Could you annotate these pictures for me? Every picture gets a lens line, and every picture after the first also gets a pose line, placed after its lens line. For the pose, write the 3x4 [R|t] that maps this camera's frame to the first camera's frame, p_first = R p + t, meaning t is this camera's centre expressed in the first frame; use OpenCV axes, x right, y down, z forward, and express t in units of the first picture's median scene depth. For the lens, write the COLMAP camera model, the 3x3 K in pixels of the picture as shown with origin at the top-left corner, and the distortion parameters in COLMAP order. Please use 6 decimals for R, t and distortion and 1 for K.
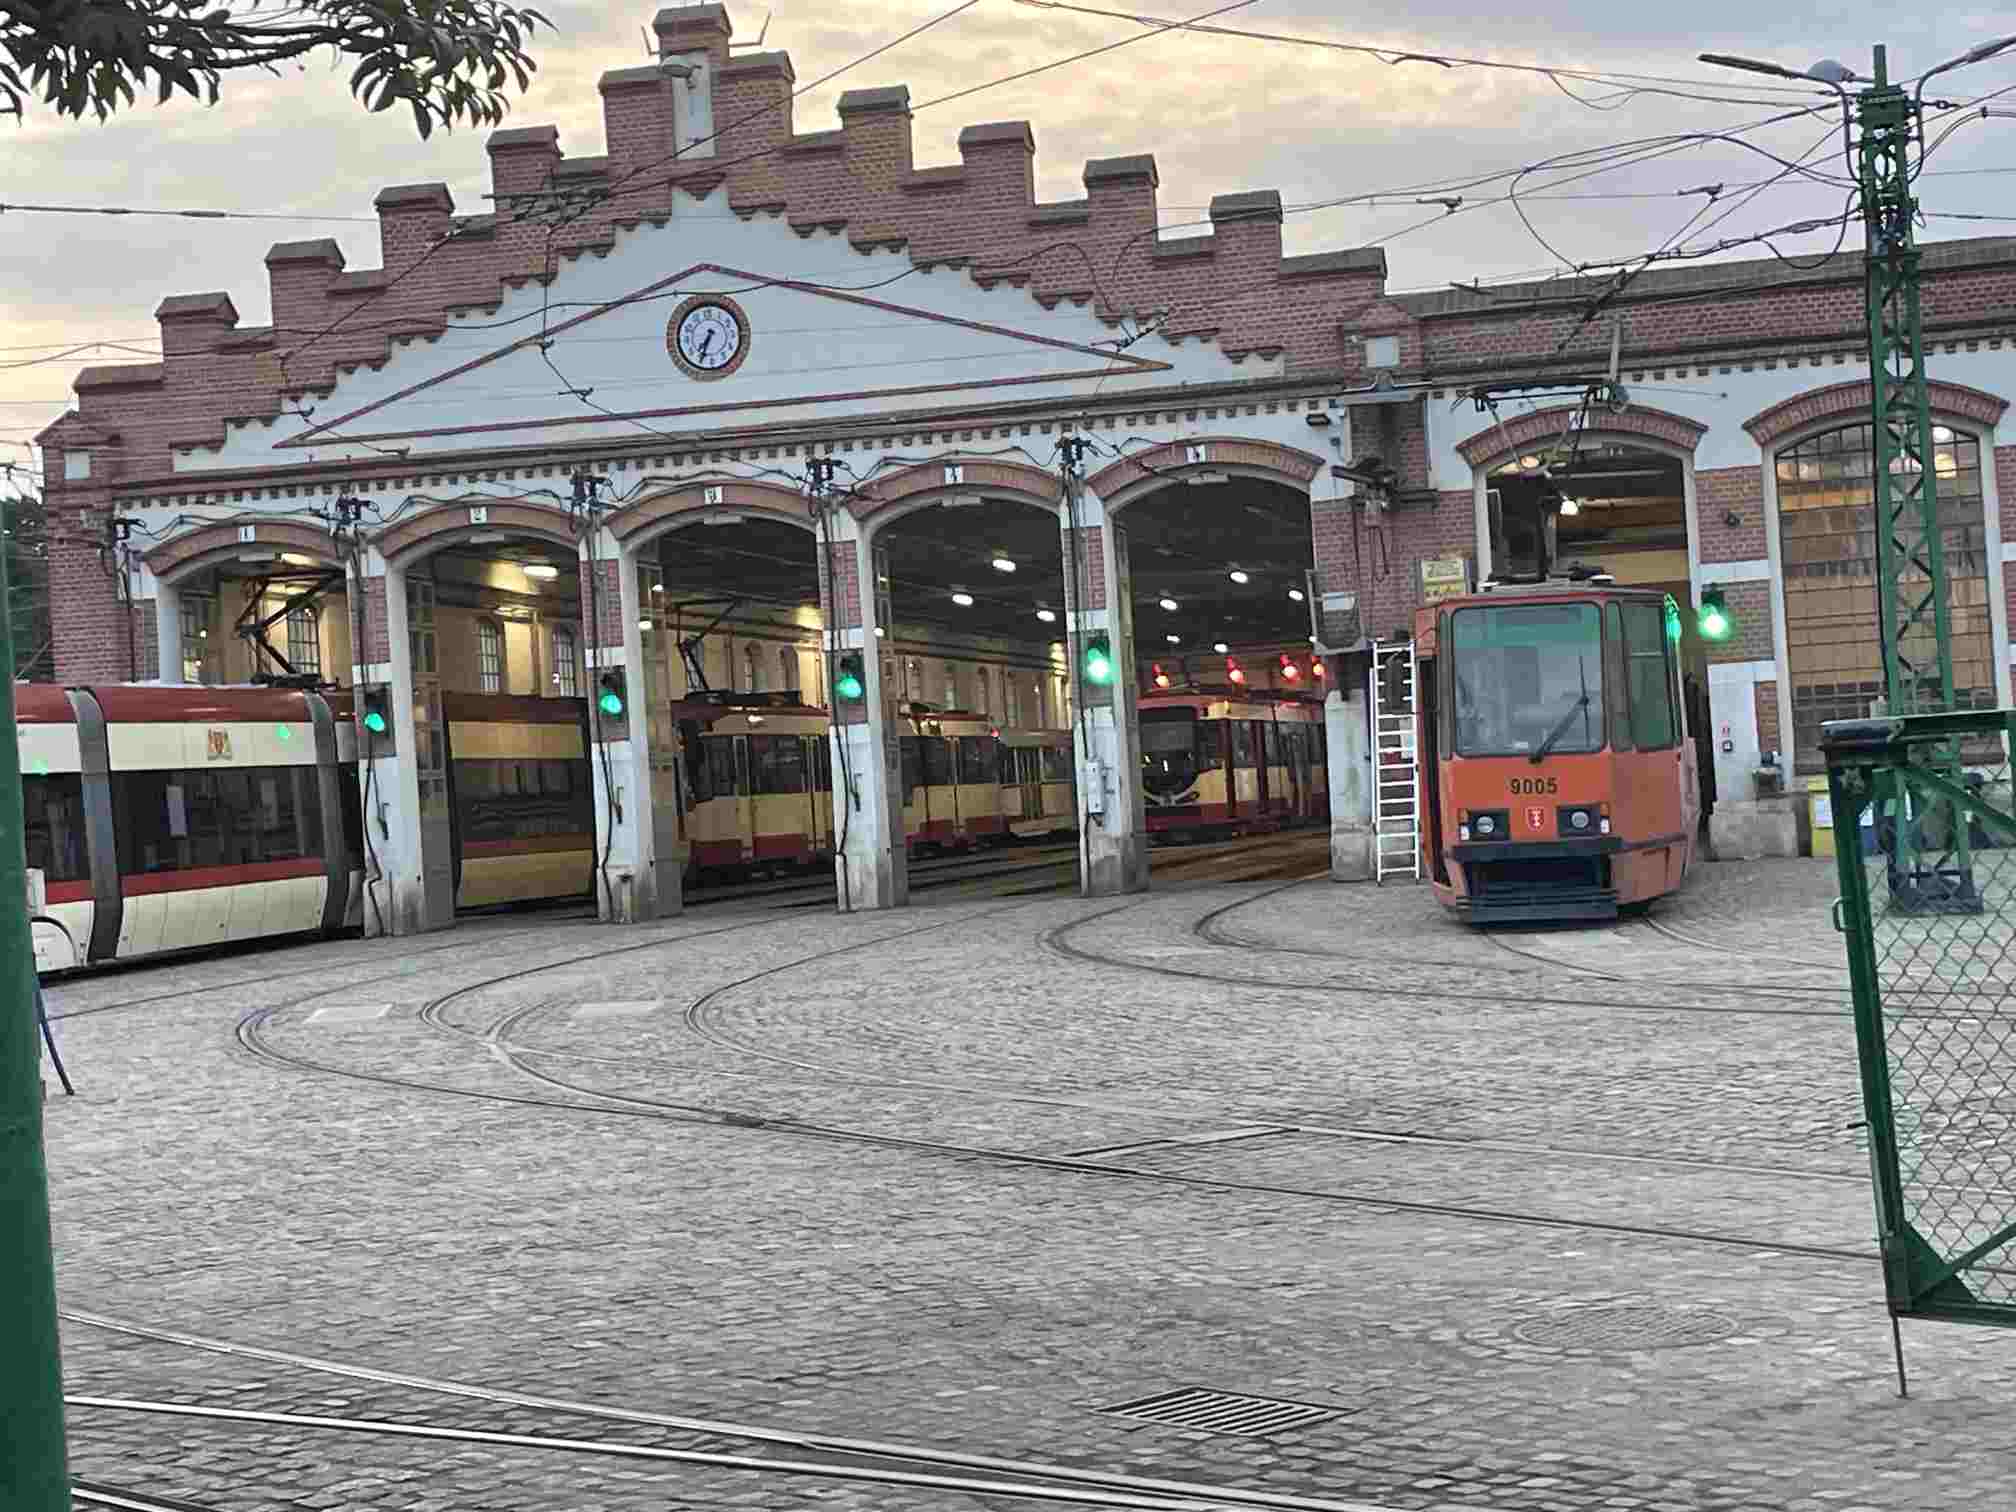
lens RADIAL K [[3651.7, 0, 1010.3], [0, 3651.7, 685.9], [0, 0, 1]] dist [0.128462, -0.209977]
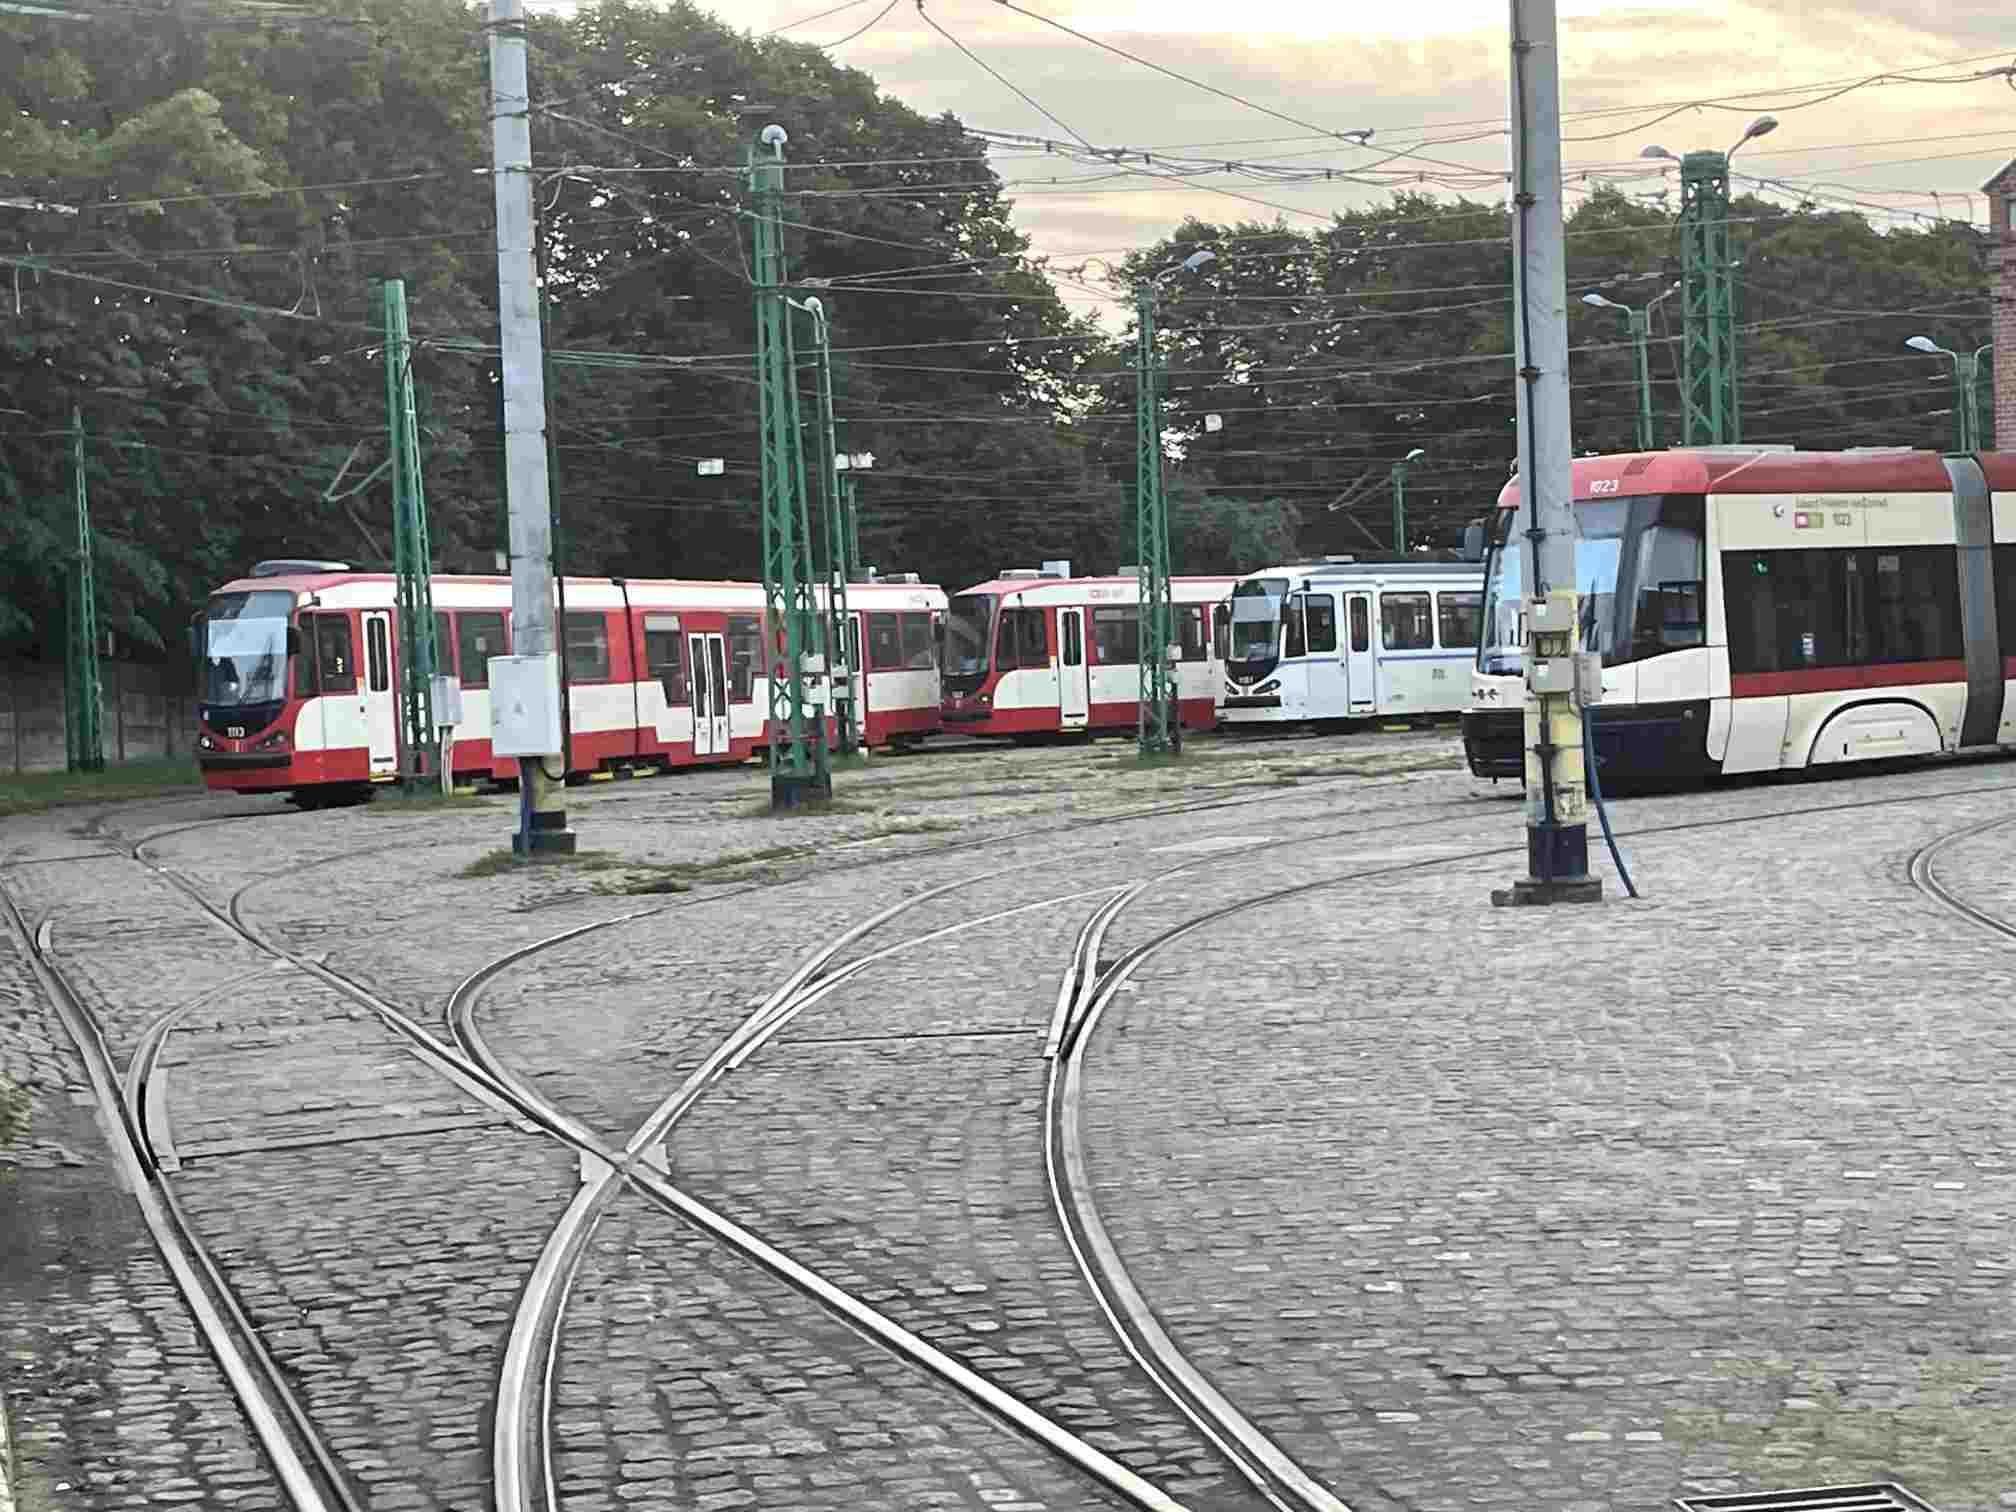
lens RADIAL K [[3651.7, 0, 1010.3], [0, 3651.7, 685.9], [0, 0, 1]] dist [0.128462, -0.209977]
pose [[0.828910, 0.028421, -0.558659, 0.062753], [0.006591, 0.998143, 0.060560, 0.000735], [0.559342, -0.053881, 0.827184, 0.079131]]
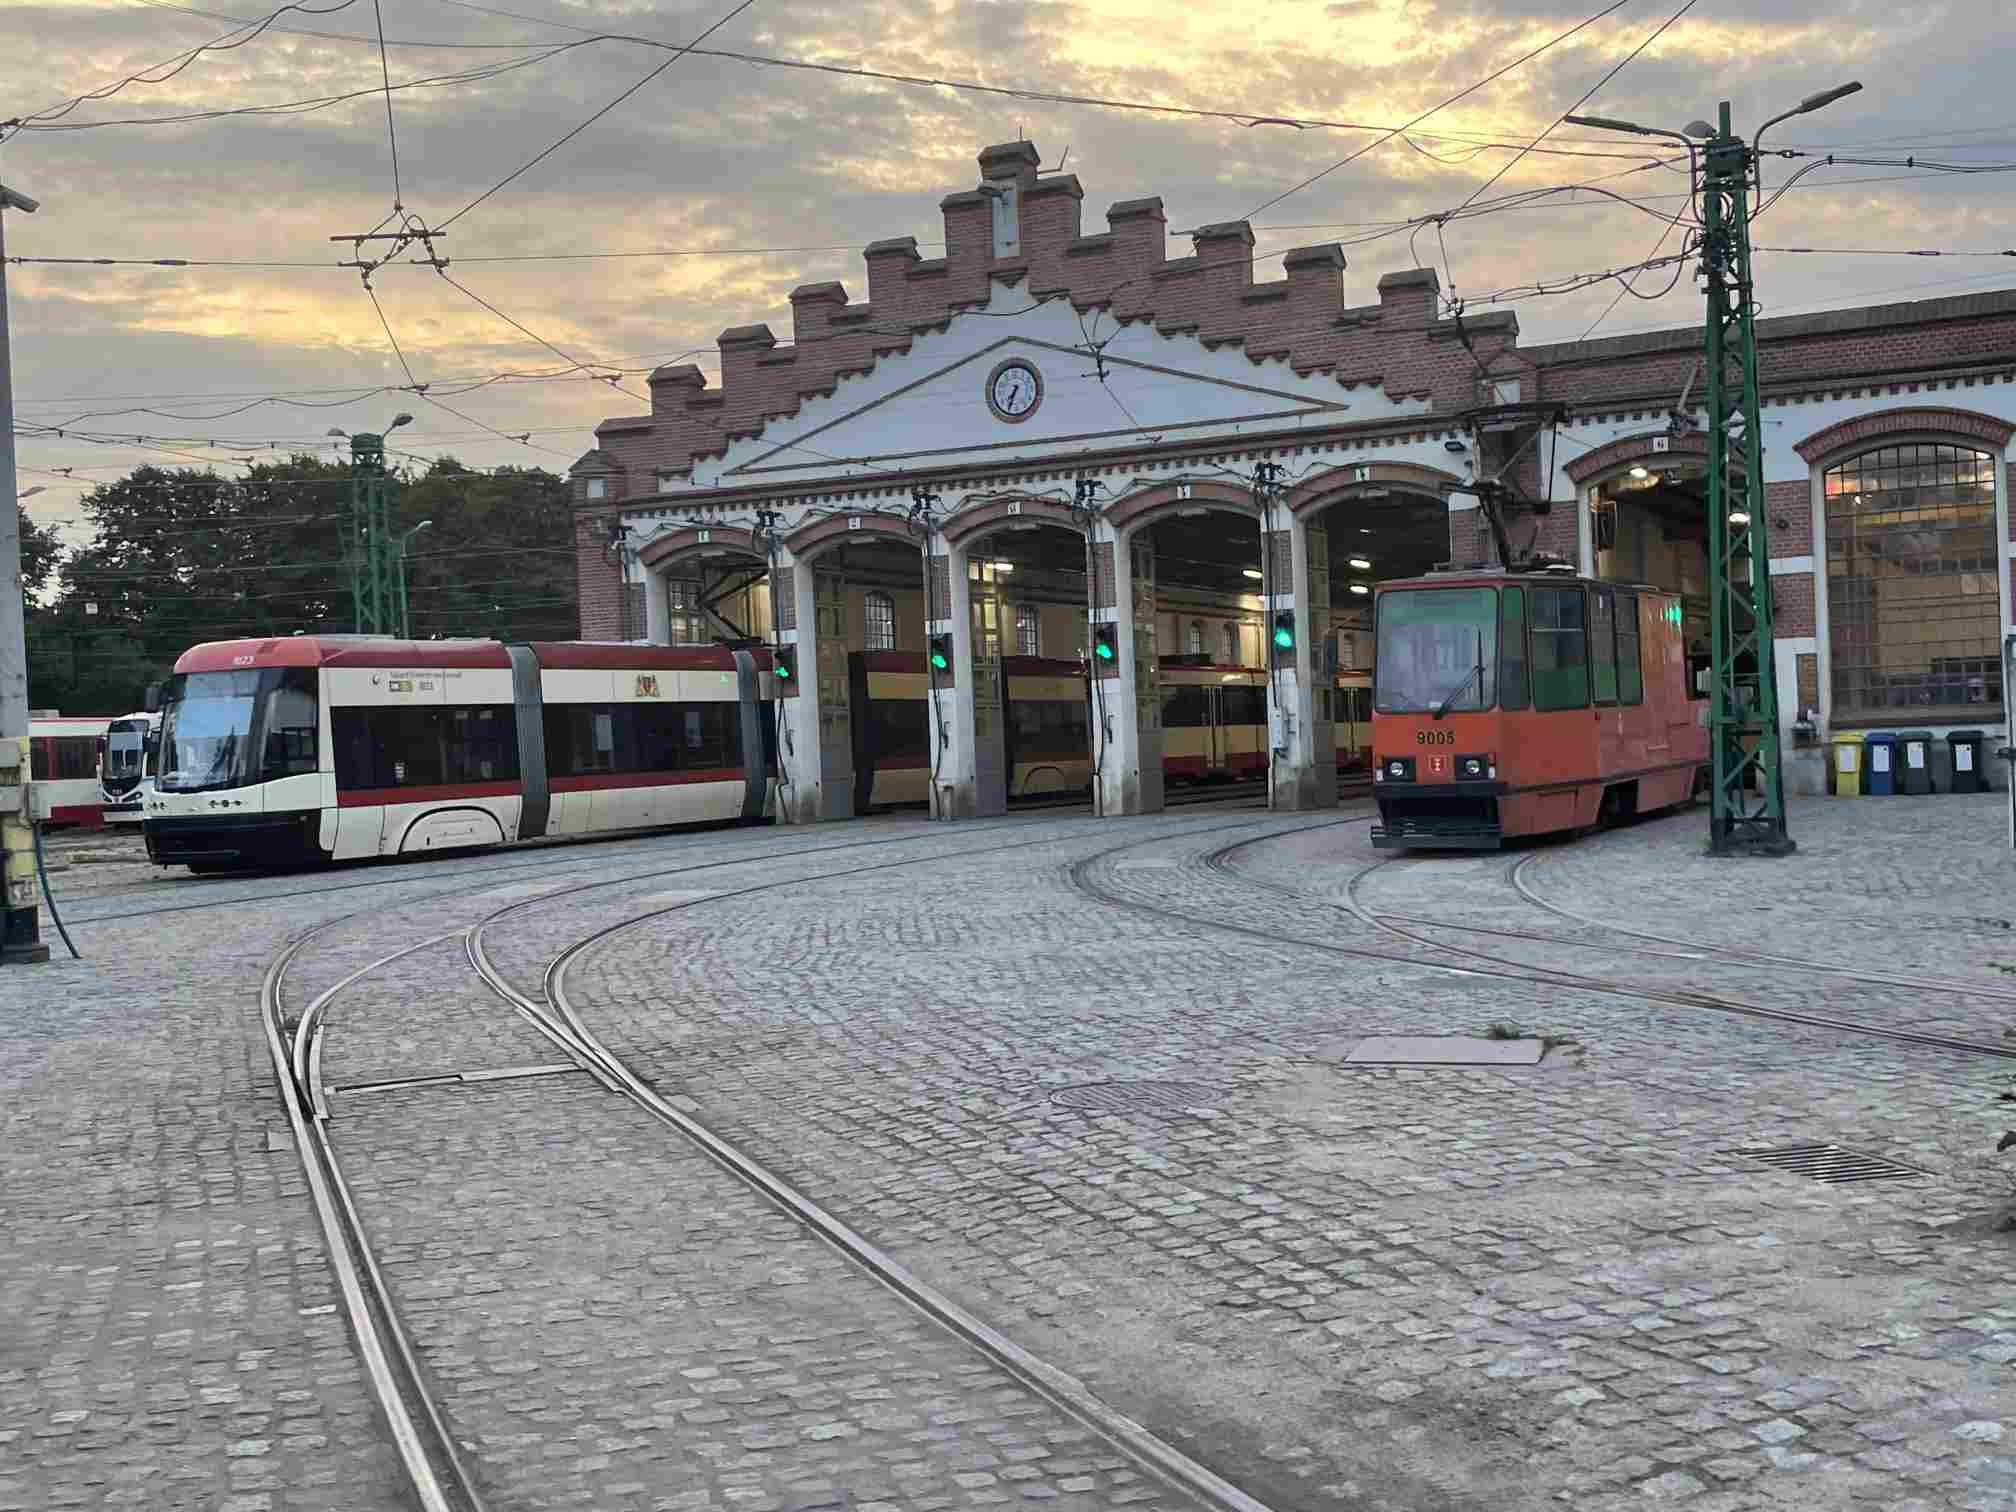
lens RADIAL K [[2412.4, 0, 1008.0], [0, 2412.4, 756.0], [0, 0, 1]] dist [0.118595, -0.225133]
pose [[0.972666, 0.021931, -0.231172, 0.127508], [-0.011670, 0.998889, 0.045660, -0.001115], [0.231917, -0.041714, 0.971841, 0.125680]]
